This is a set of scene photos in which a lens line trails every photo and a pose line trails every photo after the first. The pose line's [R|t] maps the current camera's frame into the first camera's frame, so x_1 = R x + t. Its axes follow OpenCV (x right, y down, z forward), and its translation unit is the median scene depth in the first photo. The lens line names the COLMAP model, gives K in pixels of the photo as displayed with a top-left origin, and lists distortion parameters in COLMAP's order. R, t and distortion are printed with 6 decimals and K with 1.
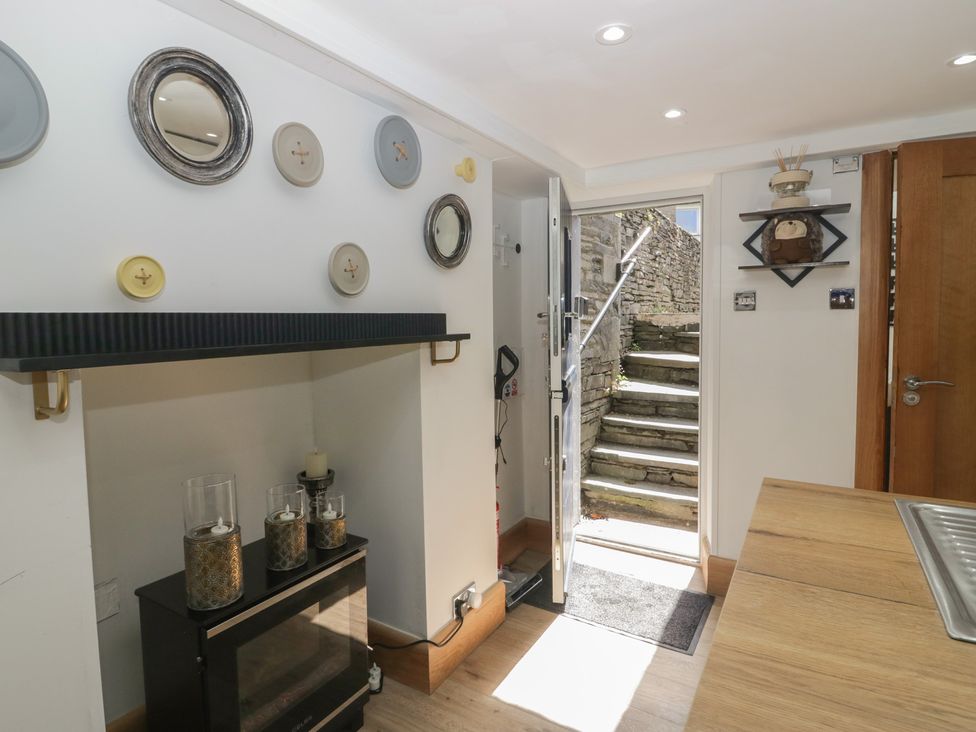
lens RADIAL K [[547.7, 0, 488.6], [0, 547.7, 348.2], [0, 0, 1]] dist [0.003732, -0.025719]
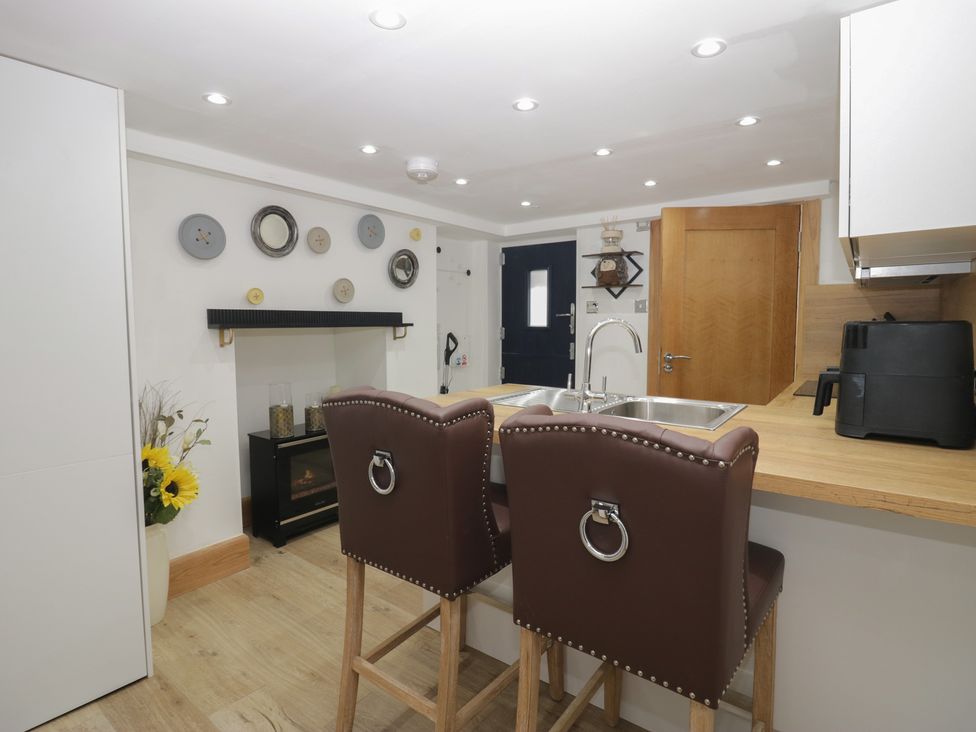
lens RADIAL K [[536.0, 0, 490.9], [0, 536.0, 361.2], [0, 0, 1]] dist [-0.002452, -0.017460]
pose [[0.994405, 0.018832, -0.103941, 0.206294], [-0.016806, 0.999652, 0.020328, 0.030000], [0.104288, -0.018468, 0.994376, -0.391597]]
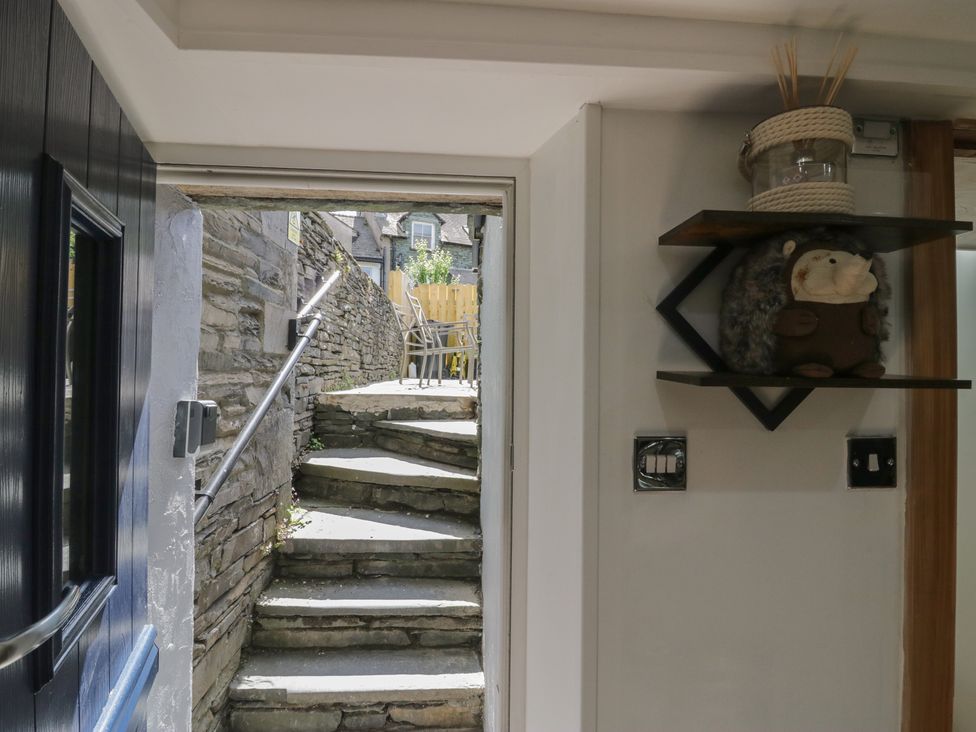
lens RADIAL K [[514.1, 0, 492.3], [0, 514.1, 357.5], [0, 0, 1]] dist [0.000578, -0.015340]
pose [[0.820441, 0.032992, 0.570778, 0.111341], [0.009855, 0.997369, -0.071815, -0.081671], [-0.571646, 0.064545, 0.817958, 0.481236]]
